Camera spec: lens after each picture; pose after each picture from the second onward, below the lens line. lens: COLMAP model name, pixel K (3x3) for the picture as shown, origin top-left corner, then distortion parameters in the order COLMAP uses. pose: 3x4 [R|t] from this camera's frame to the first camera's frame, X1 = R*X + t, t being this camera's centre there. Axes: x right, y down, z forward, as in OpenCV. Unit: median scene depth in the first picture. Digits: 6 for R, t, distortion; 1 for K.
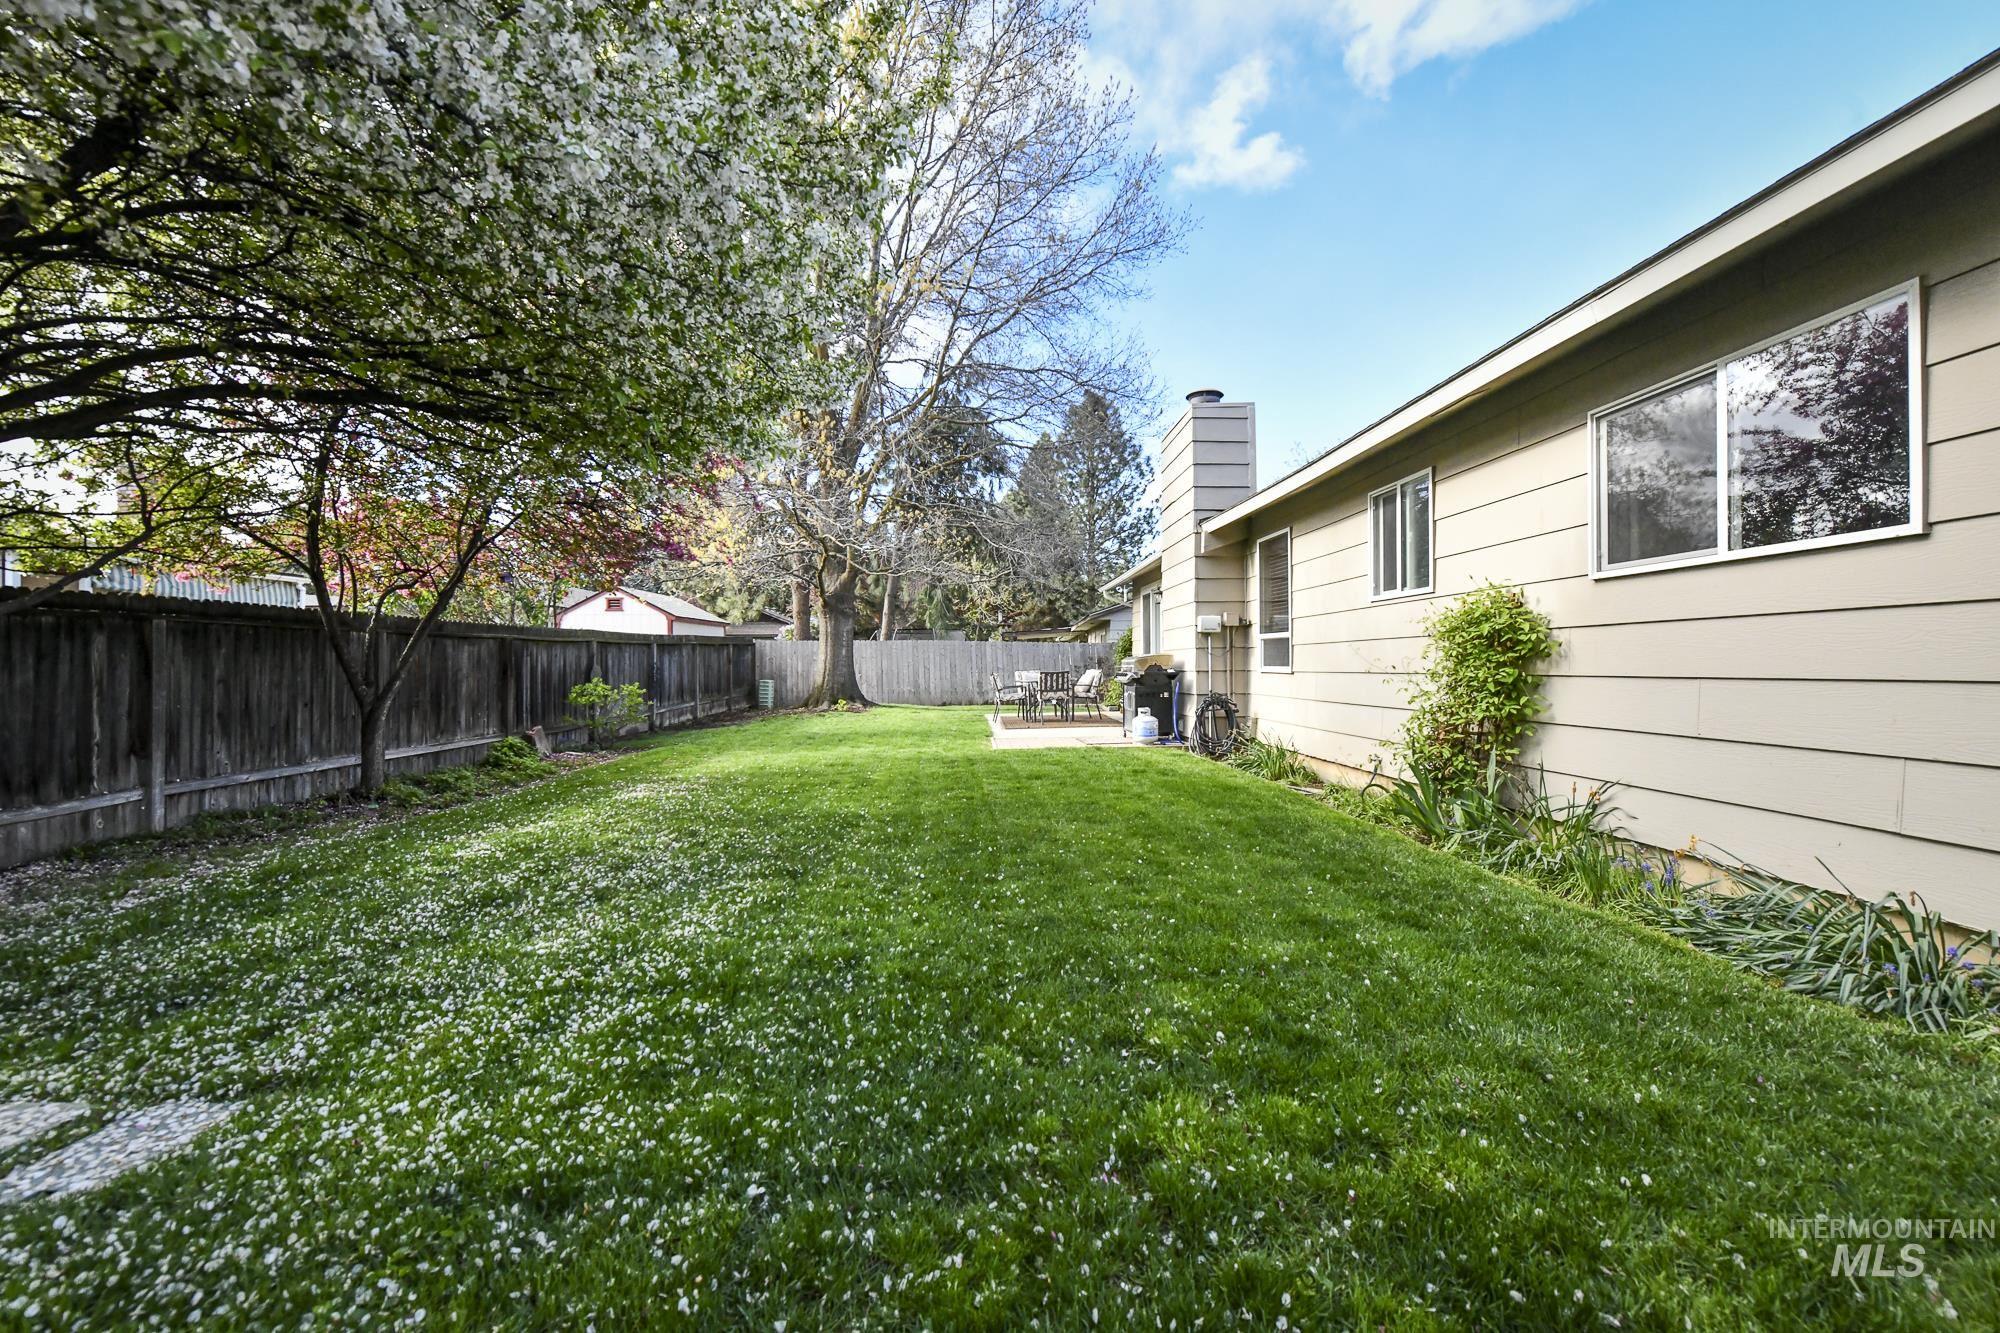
lens RADIAL K [[785.9, 0, 993.9], [0, 785.9, 666.3], [0, 0, 1]] dist [-0.002051, 0.000000]
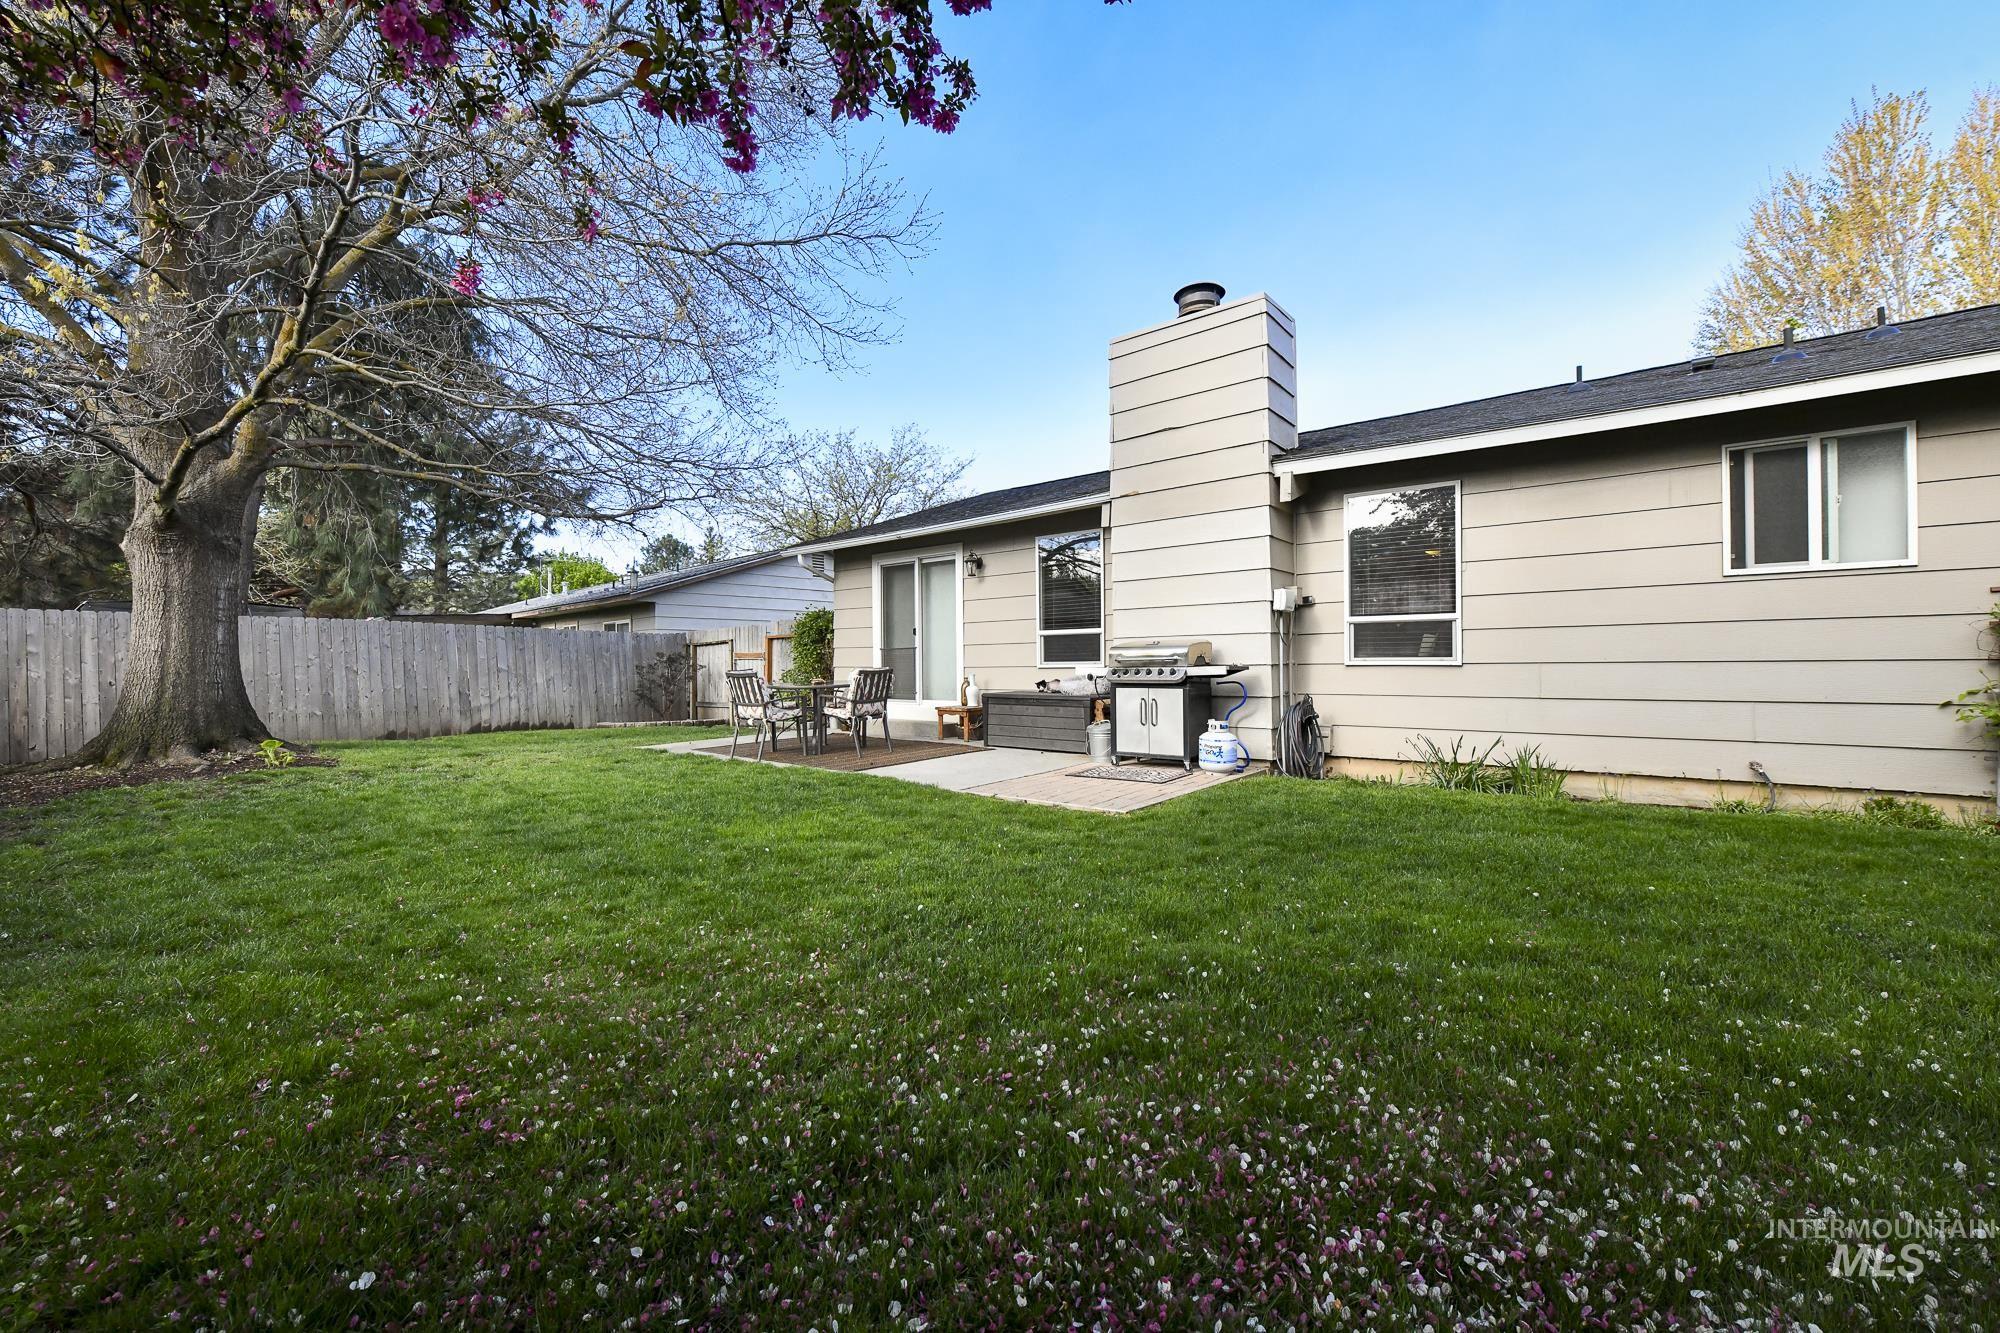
lens RADIAL K [[785.9, 0, 989.5], [0, 785.9, 666.4], [0, 0, 1]] dist [-0.002051, 0.000000]
pose [[0.658932, 0.001554, 0.752201, -0.553821], [0.004267, 0.999974, -0.005803, 0.012798], [-0.752190, 0.007033, 0.658908, 0.881166]]
